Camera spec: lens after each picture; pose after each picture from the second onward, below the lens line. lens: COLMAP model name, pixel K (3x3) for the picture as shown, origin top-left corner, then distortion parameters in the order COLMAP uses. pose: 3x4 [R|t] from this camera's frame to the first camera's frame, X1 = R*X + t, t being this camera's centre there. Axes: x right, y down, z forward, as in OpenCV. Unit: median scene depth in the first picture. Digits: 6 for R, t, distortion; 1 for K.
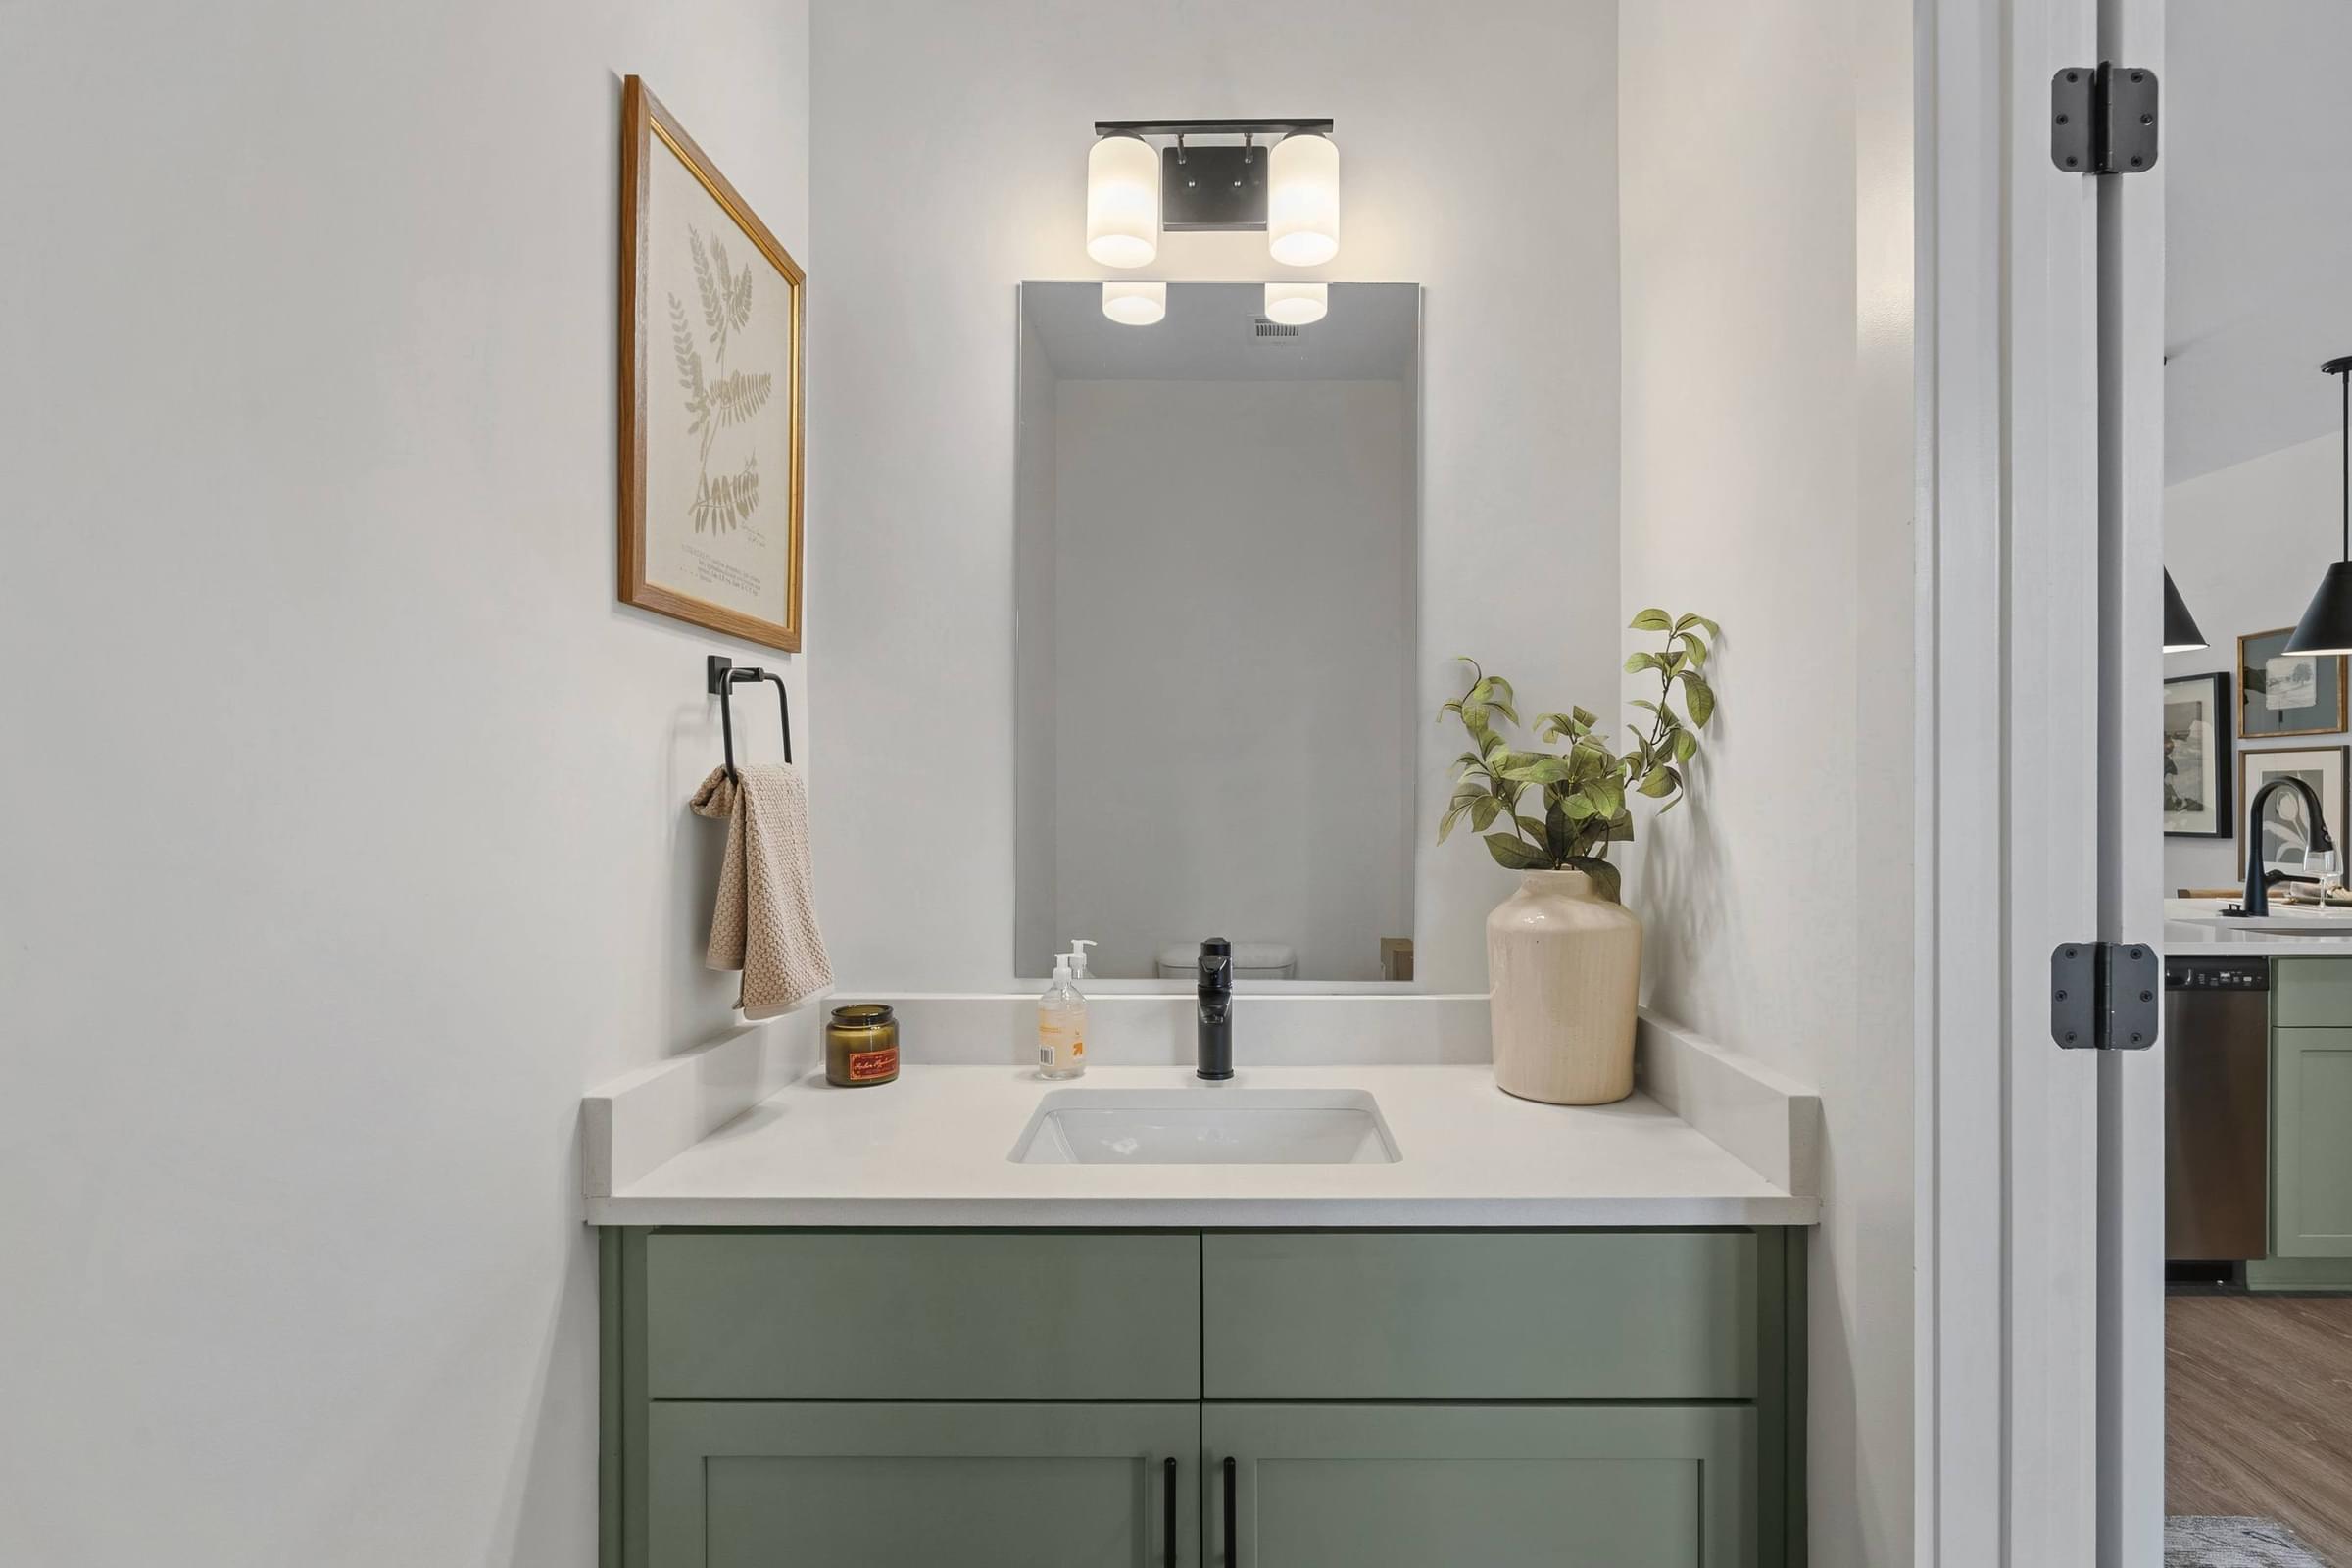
lens RADIAL K [[1096.5, 0, 1195.7], [0, 1096.5, 807.8], [0, 0, 1]] dist [-0.003700, -0.000039]
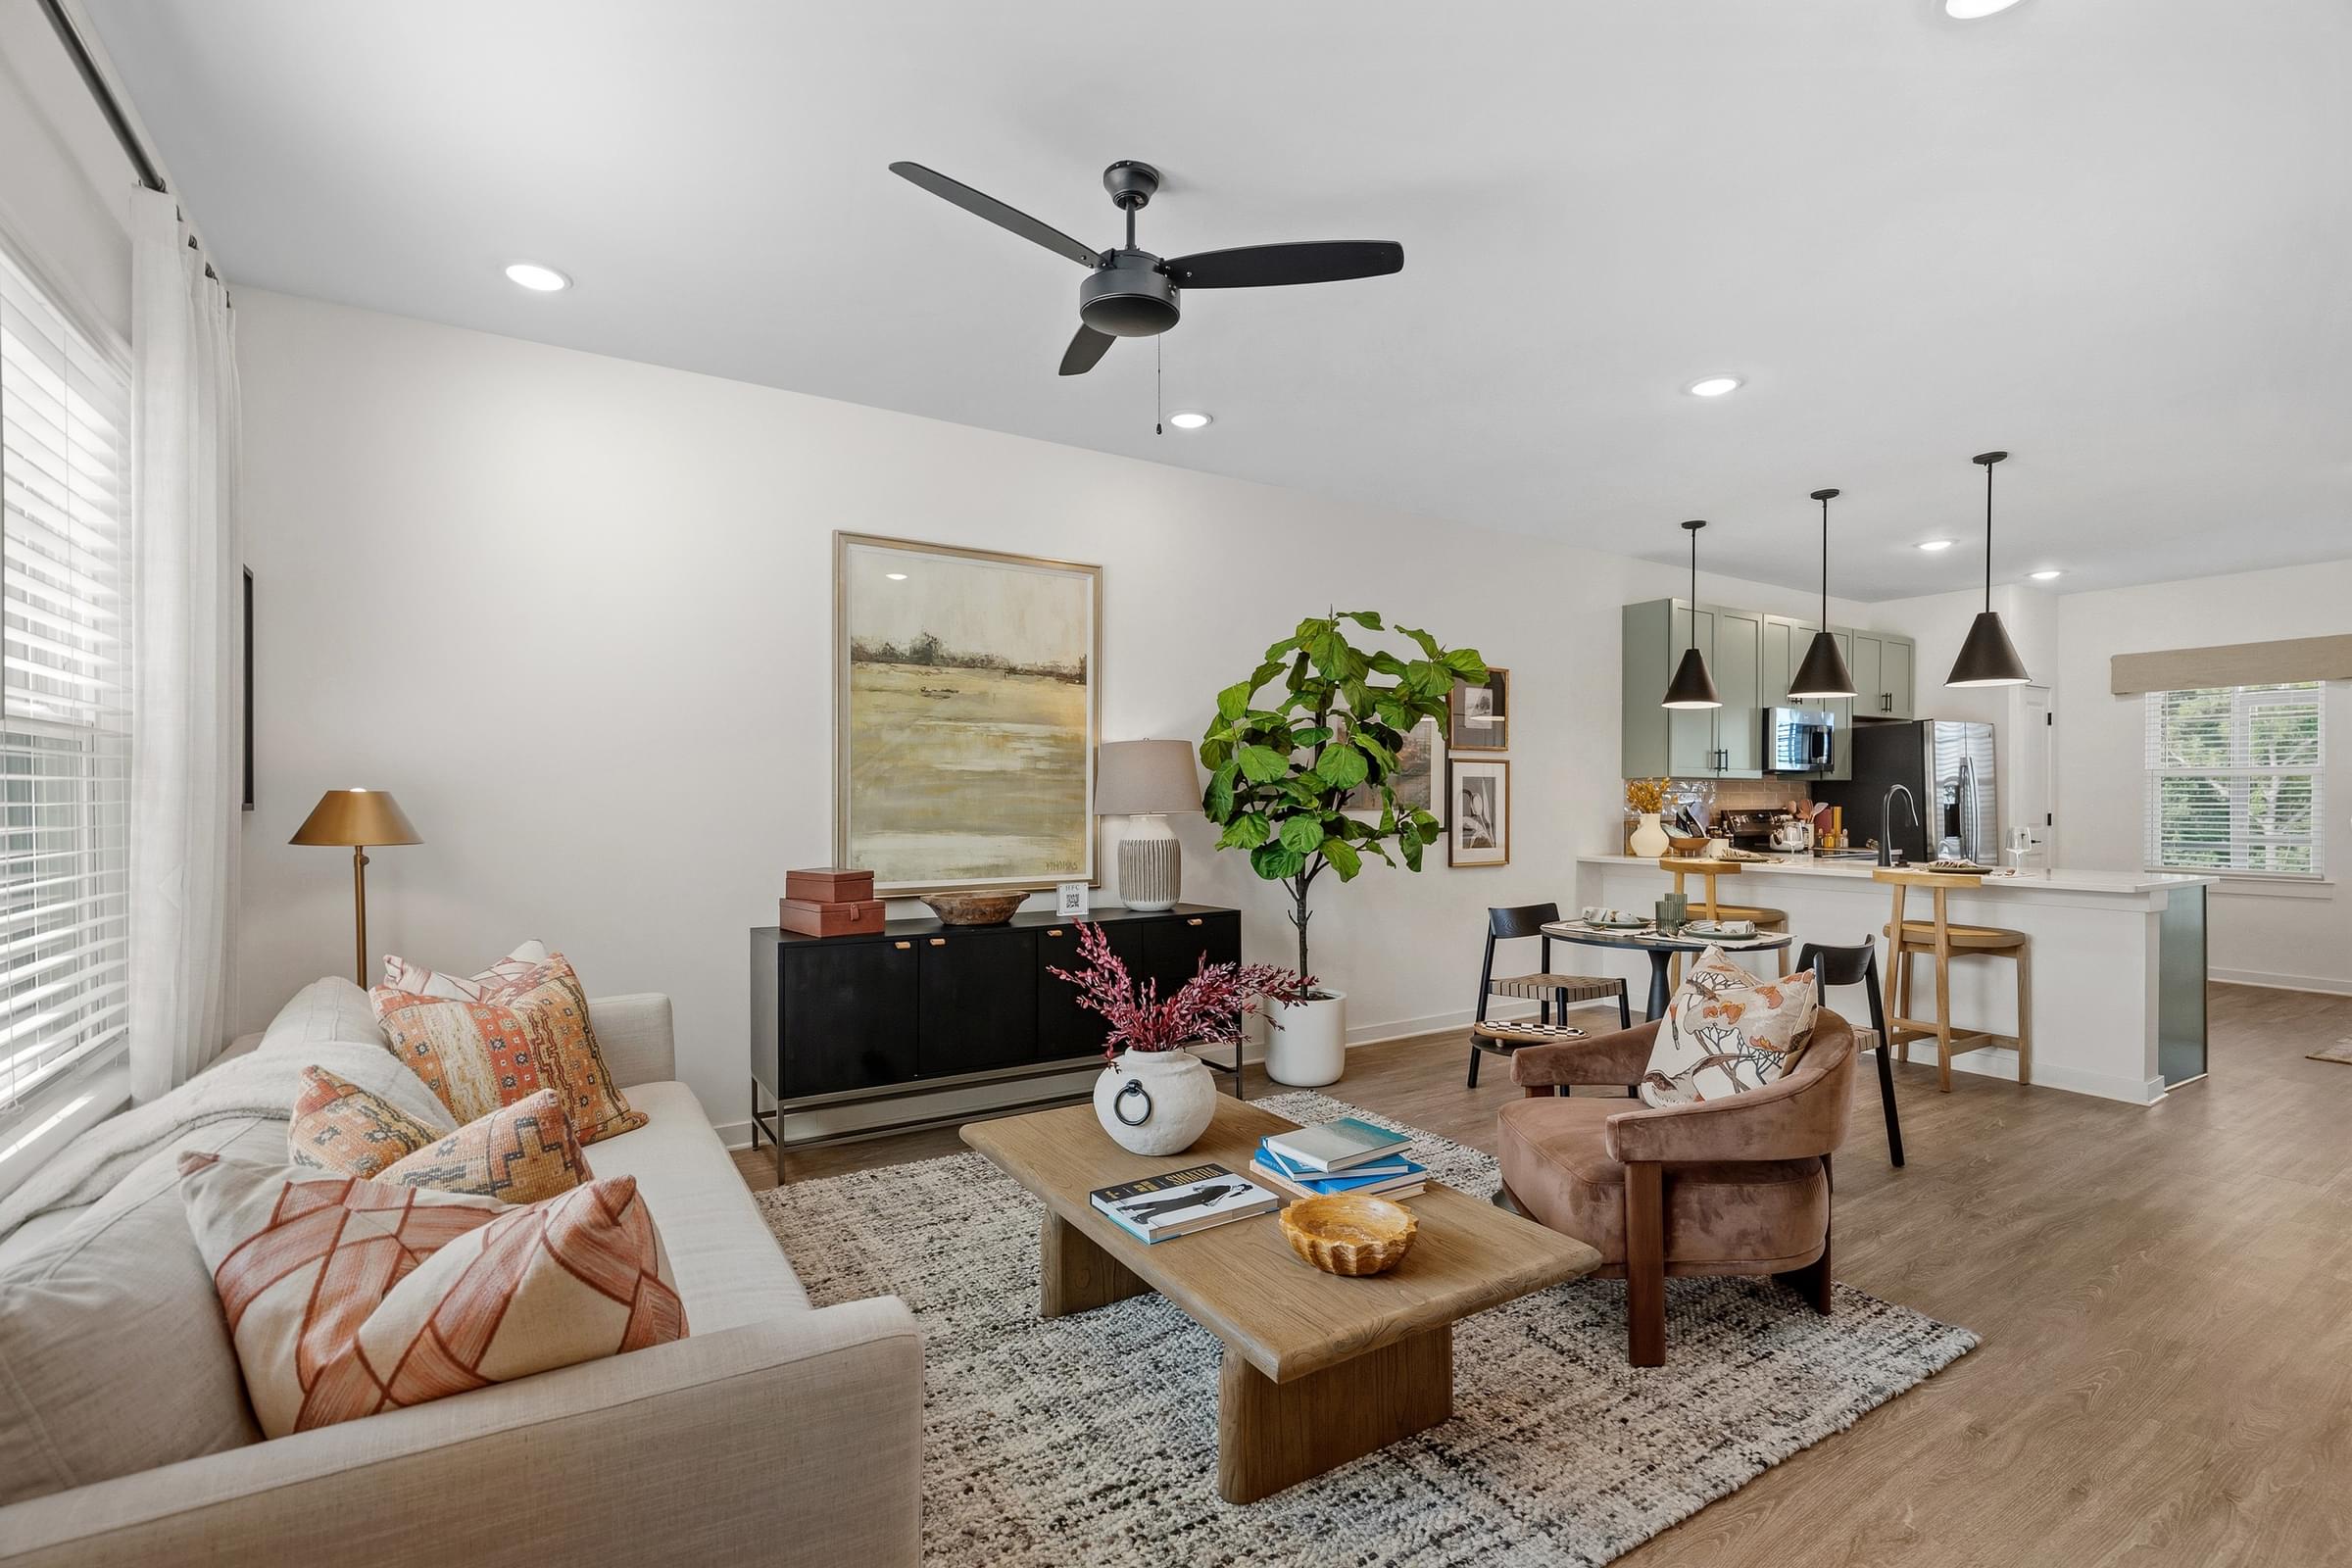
lens RADIAL K [[1063.6, 0, 1208.4], [0, 1063.6, 797.3], [0, 0, 1]] dist [-0.001489, -0.000417]
pose [[-0.578056, 0.000674, 0.815997, 0.171091], [0.006798, 0.999969, 0.003990, -0.017769], [-0.815968, 0.007854, -0.578043, 2.072384]]
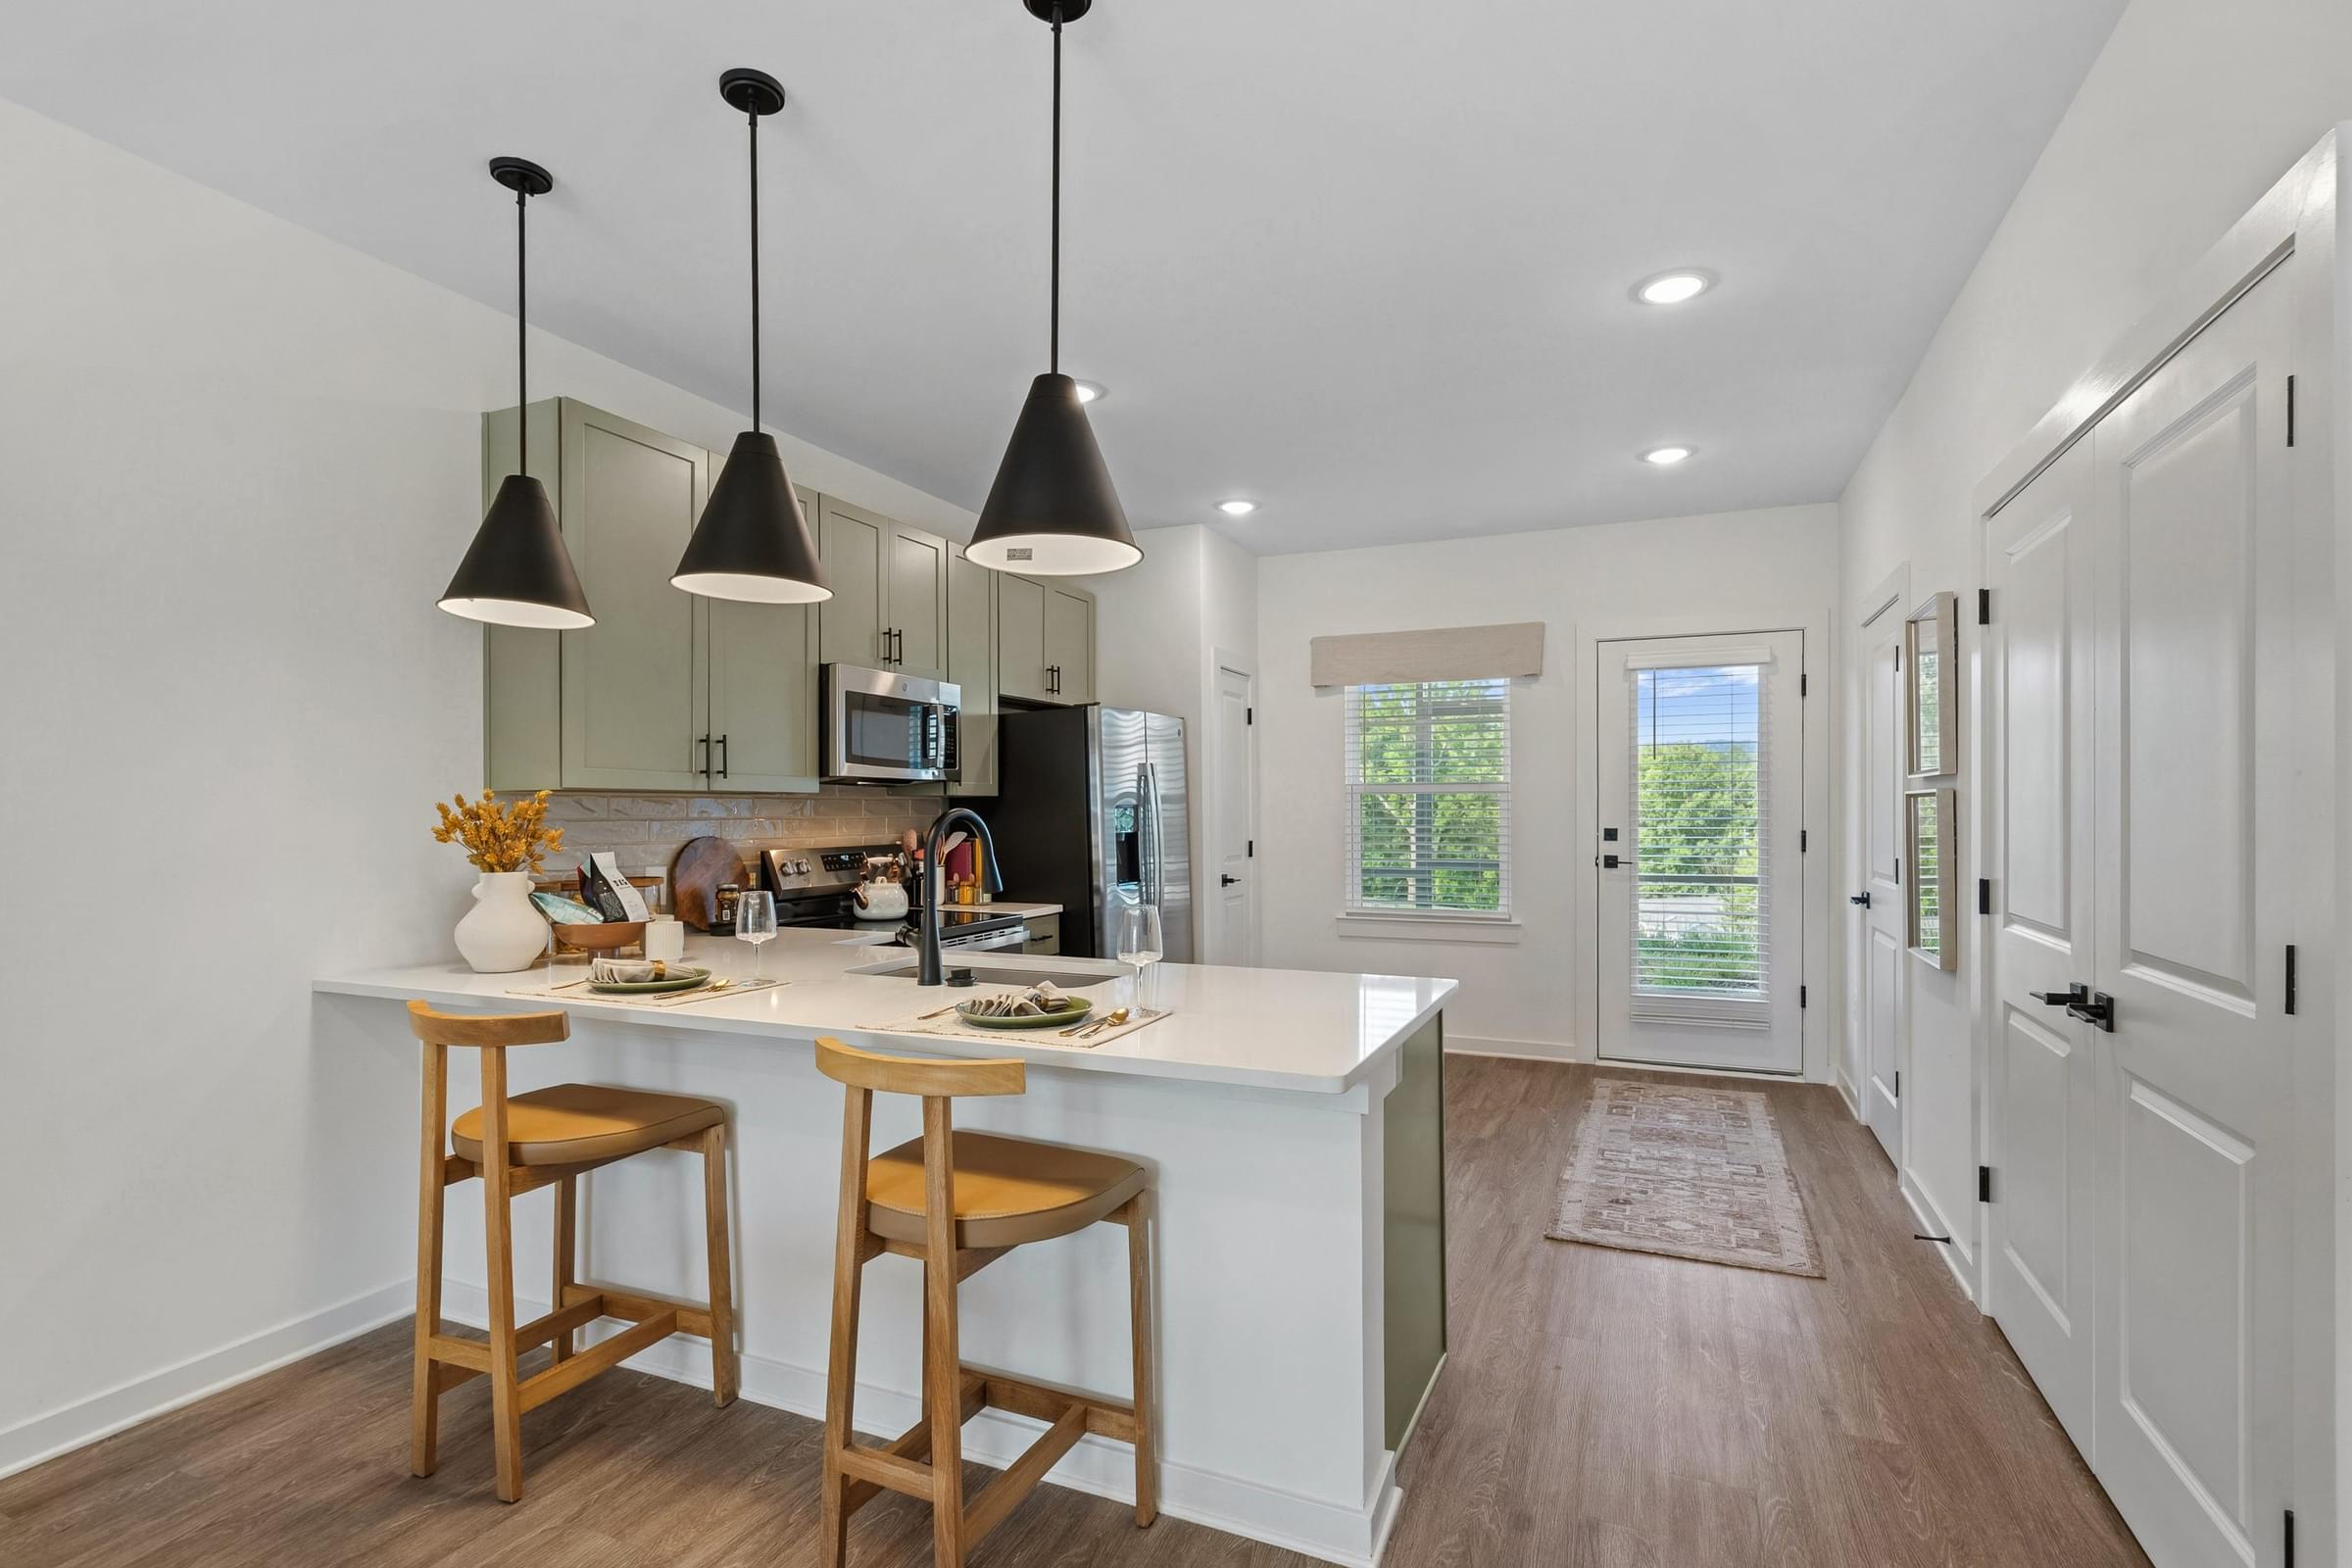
lens RADIAL K [[1096.5, 0, 1195.7], [0, 1096.5, 807.8], [0, 0, 1]] dist [-0.003700, -0.000039]
pose [[-0.935610, 0.006213, 0.352981, 0.376169], [0.008467, 0.999952, 0.004842, -0.023288], [-0.352934, 0.007518, -0.935618, 1.241077]]
